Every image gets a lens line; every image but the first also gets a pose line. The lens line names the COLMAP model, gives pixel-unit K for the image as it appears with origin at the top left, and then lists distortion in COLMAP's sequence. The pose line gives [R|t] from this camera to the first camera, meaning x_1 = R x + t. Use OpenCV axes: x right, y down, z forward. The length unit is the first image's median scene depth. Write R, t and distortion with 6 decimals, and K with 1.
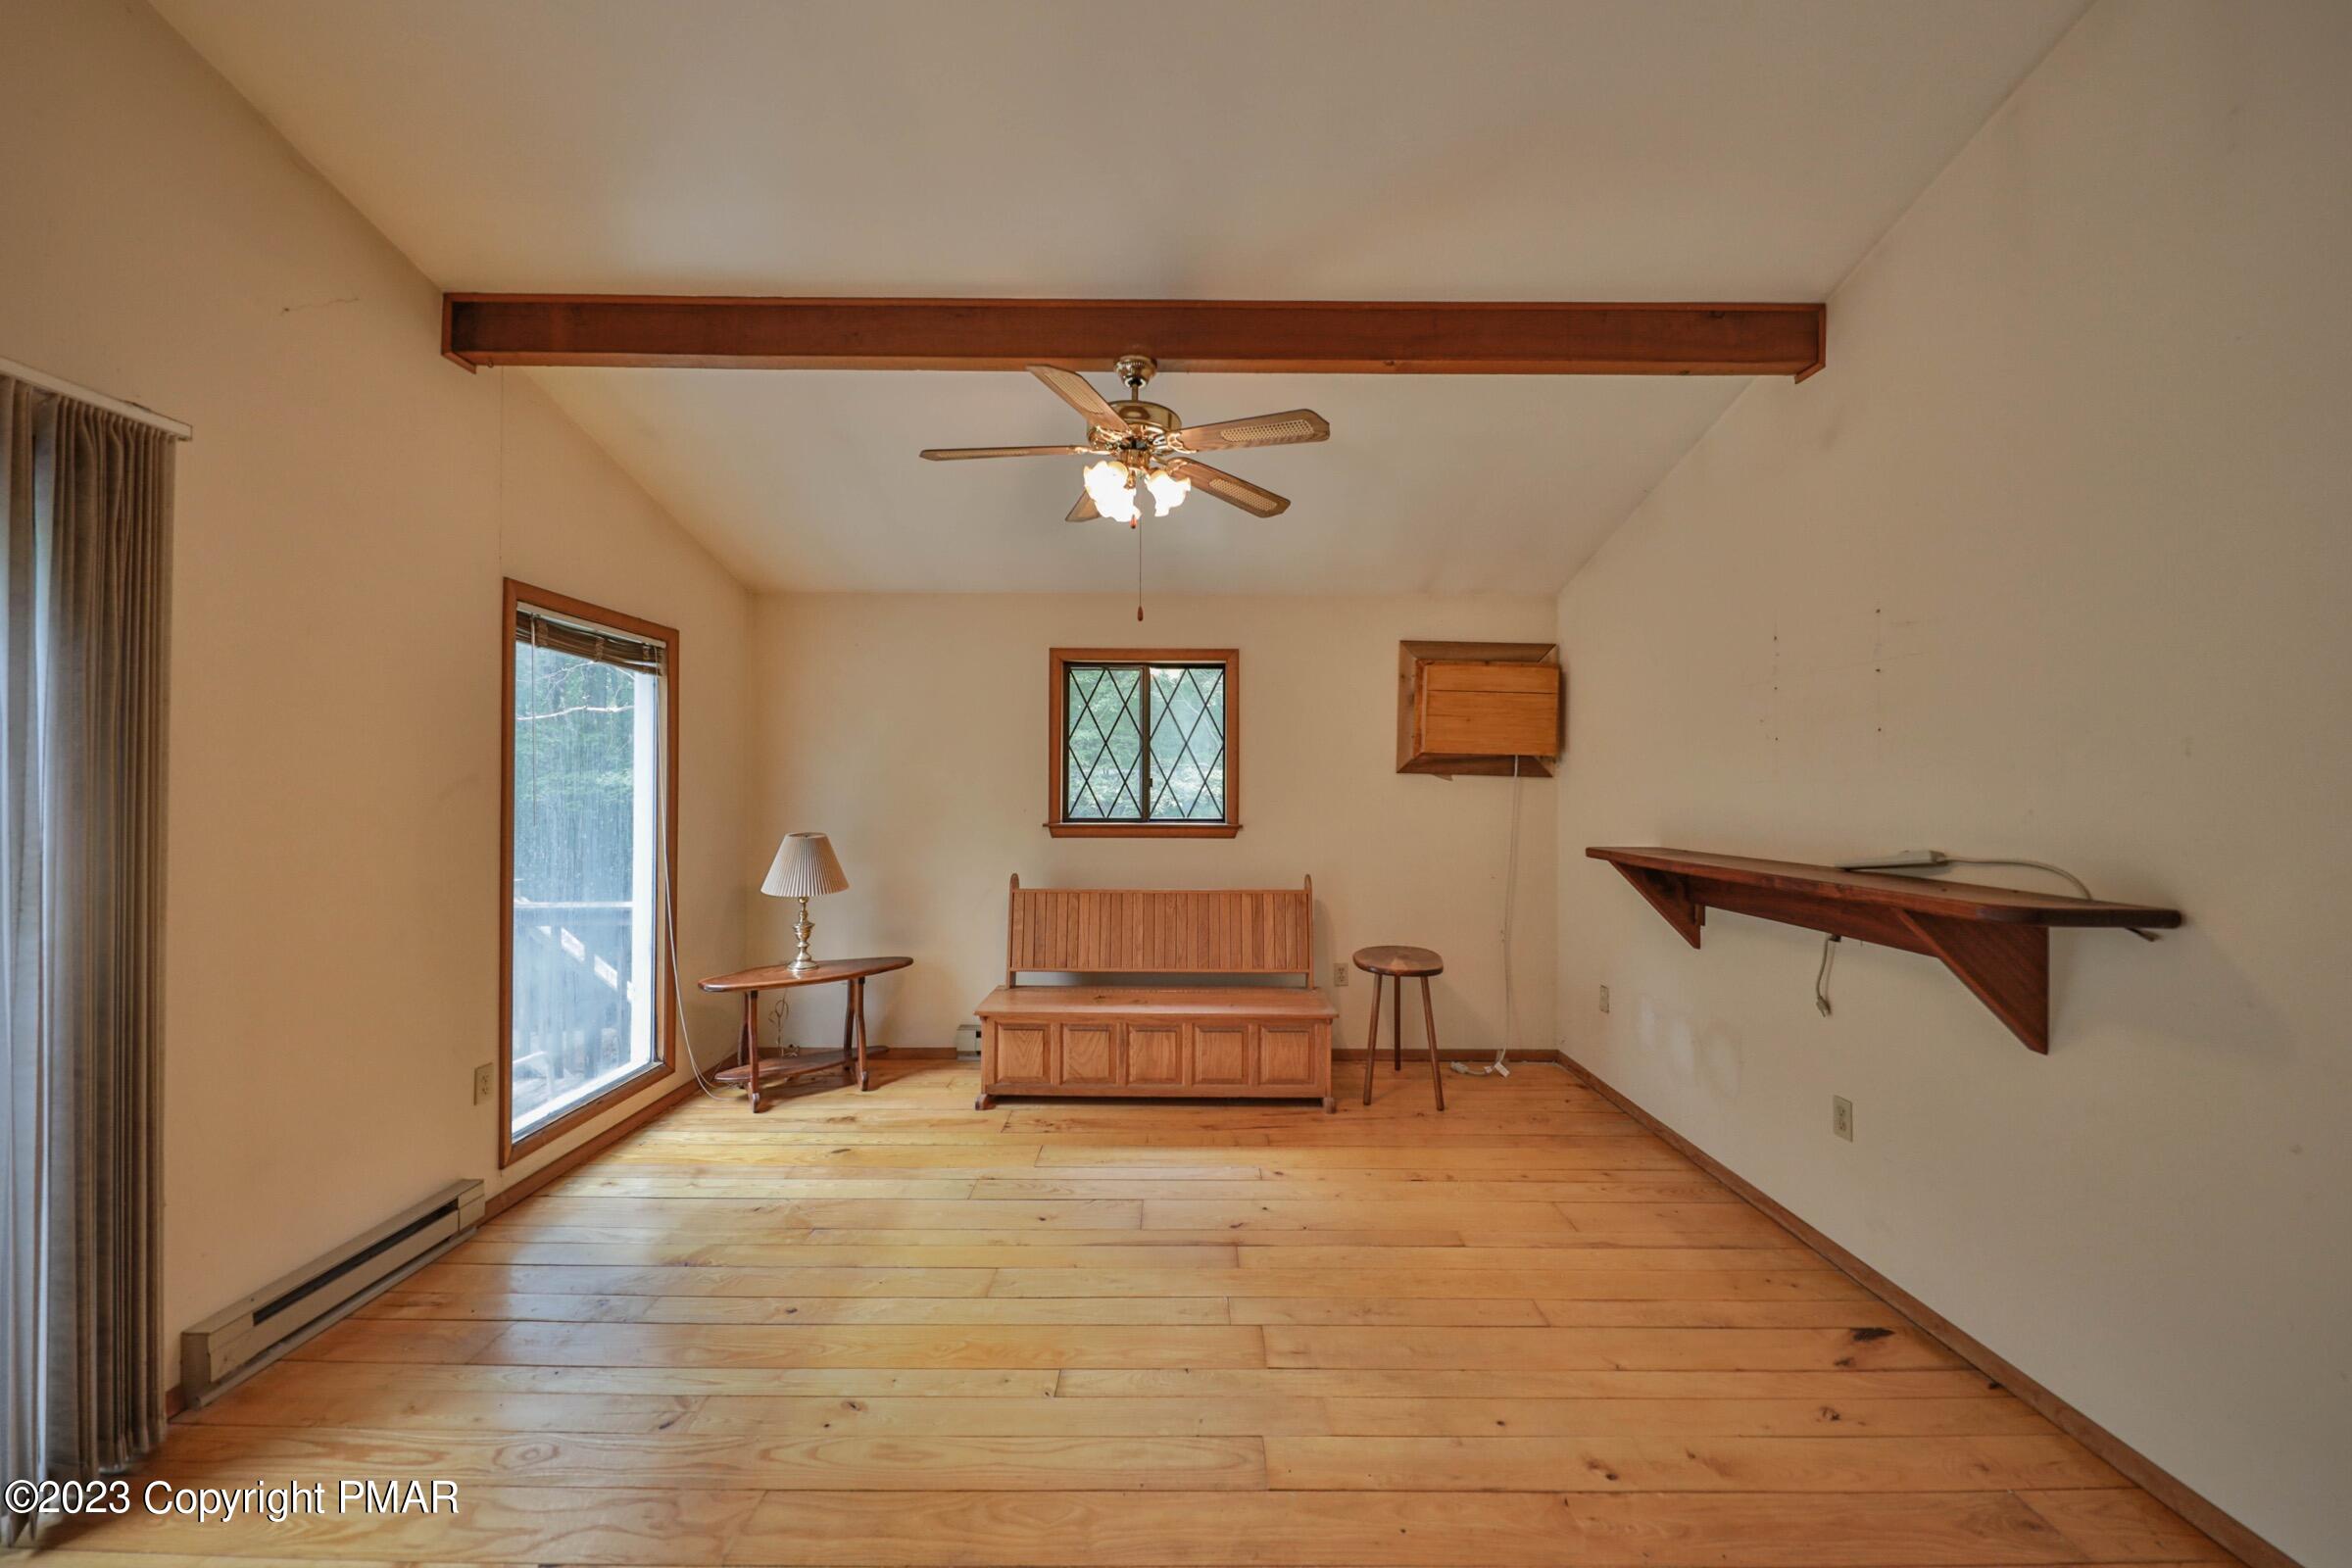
lens RADIAL K [[858.5, 0, 1176.0], [0, 858.5, 784.0], [0, 0, 1]] dist [0.001082, -0.003069]
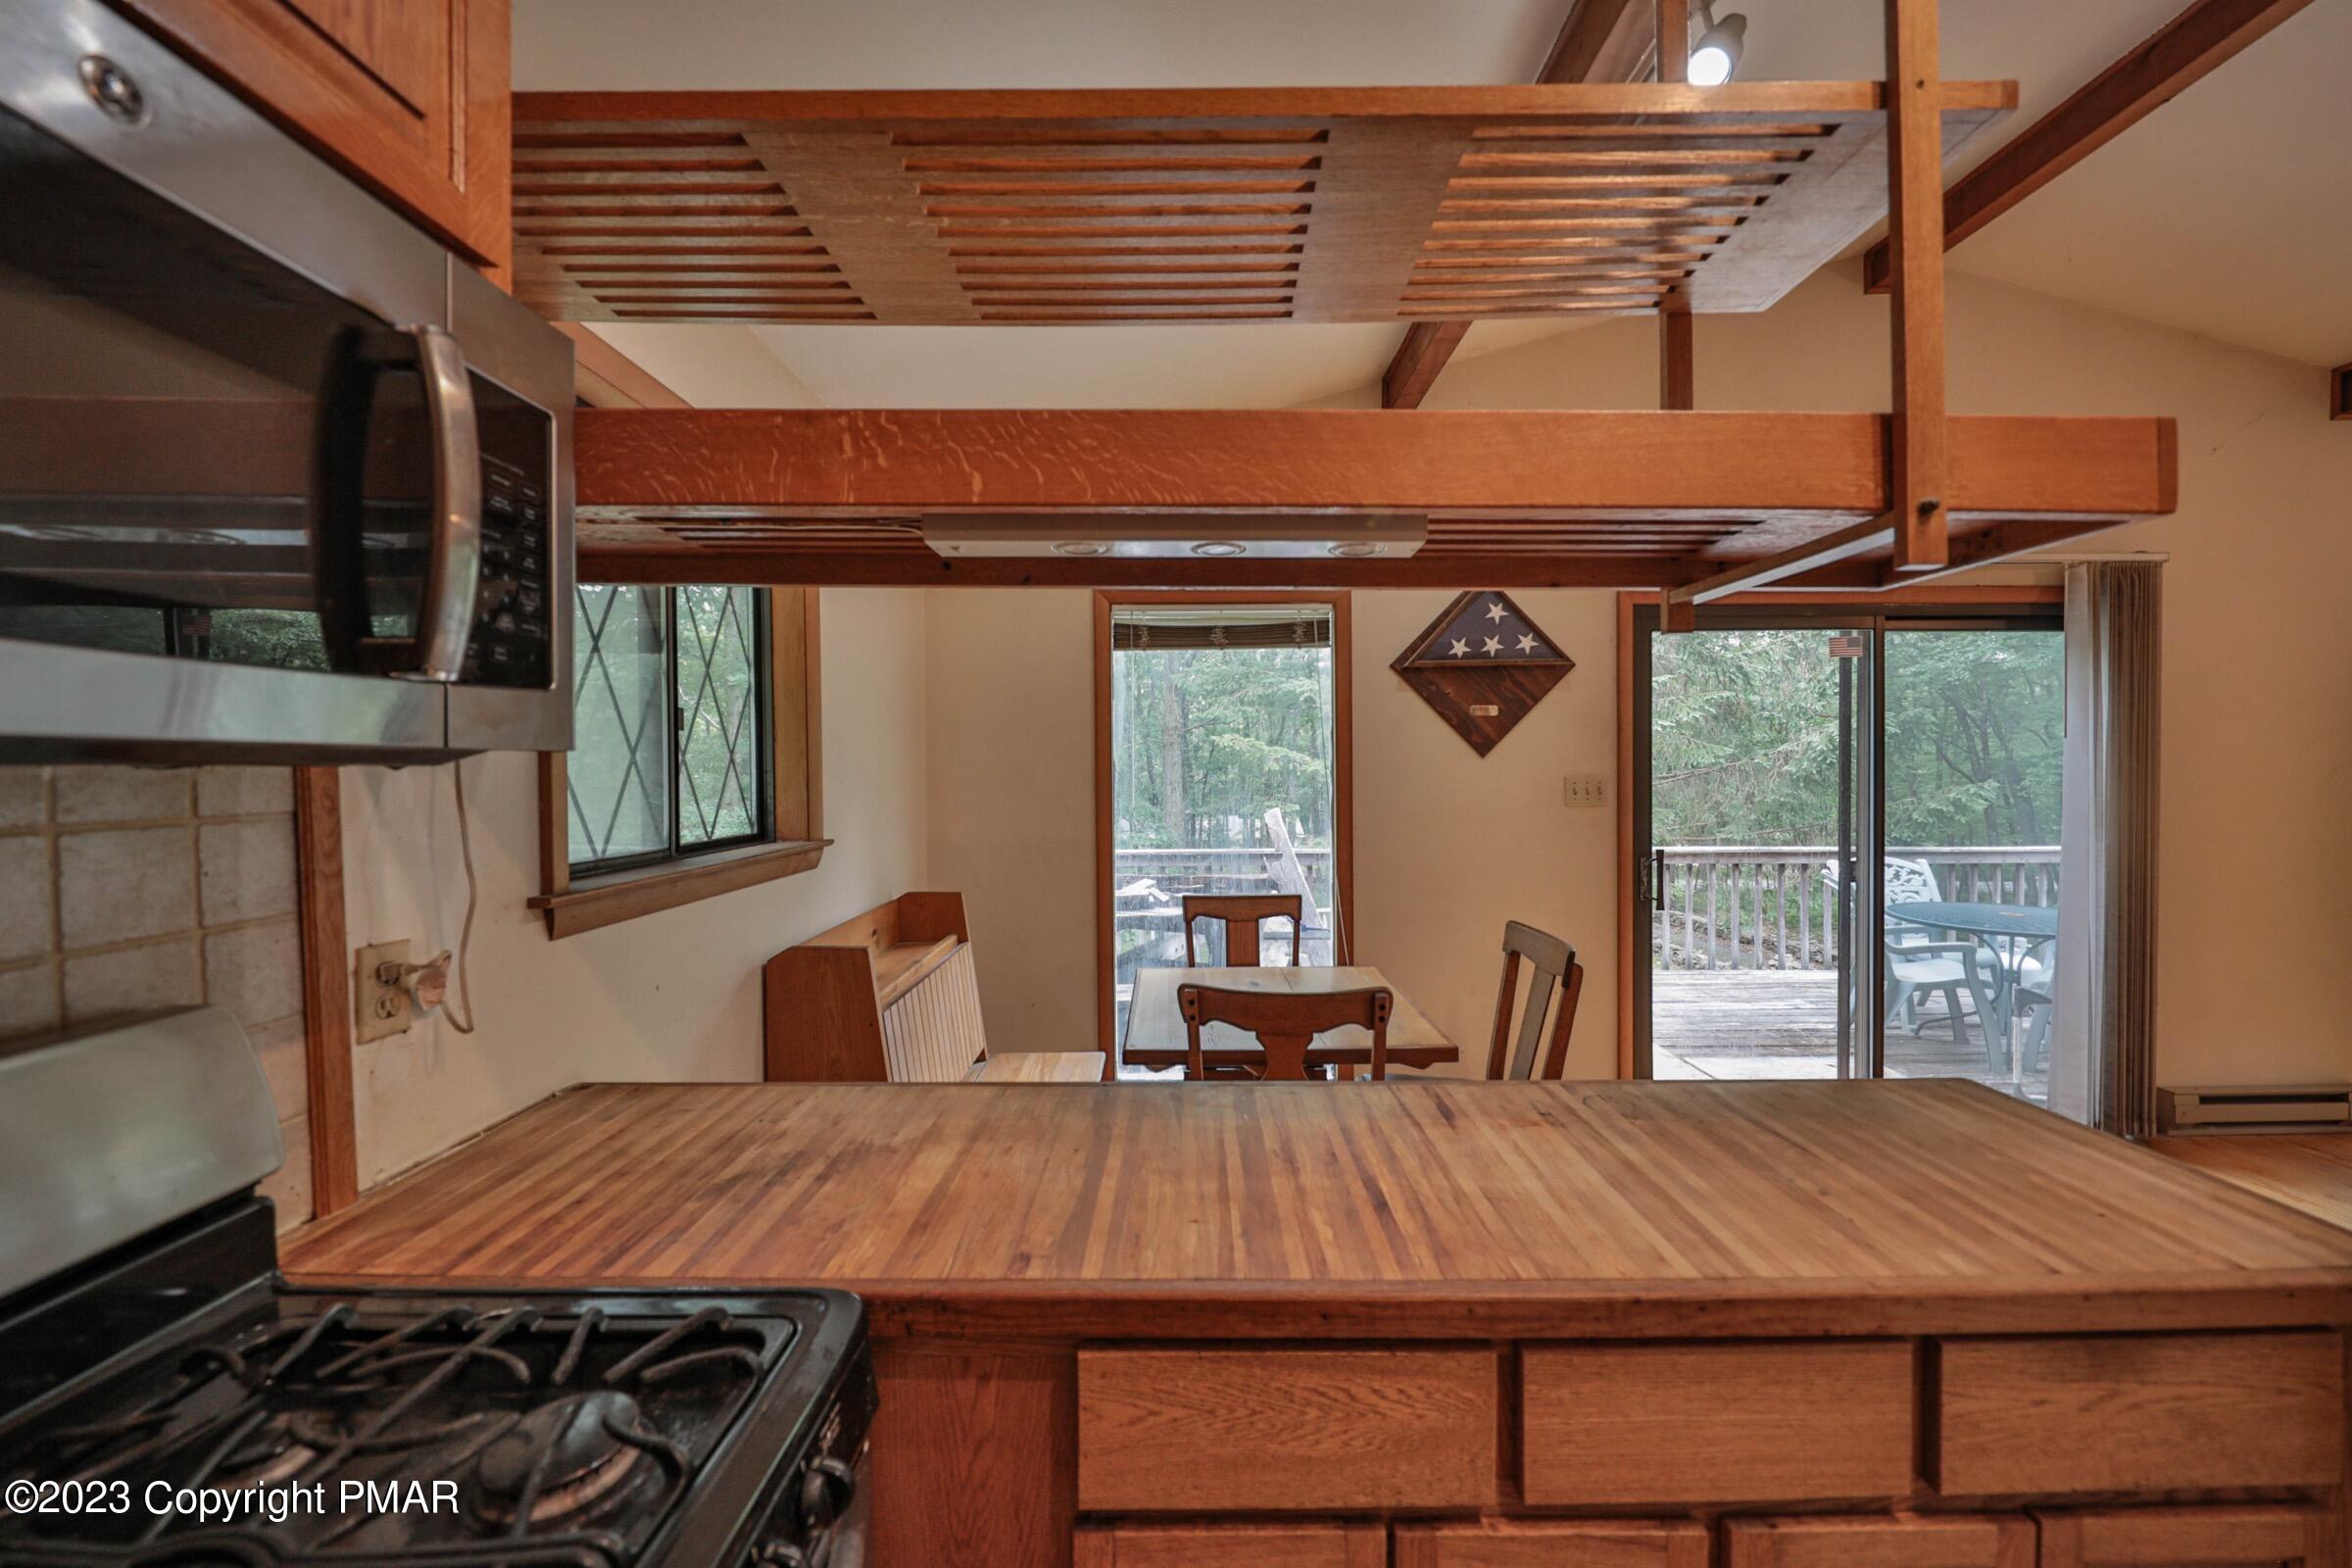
lens RADIAL K [[858.5, 0, 1176.0], [0, 858.5, 784.0], [0, 0, 1]] dist [0.001082, -0.003069]
pose [[-0.004163, 0.010228, -0.999939, 0.262846], [0.013452, 0.999858, 0.010171, -0.001489], [0.999901, -0.013409, -0.004300, -0.459565]]
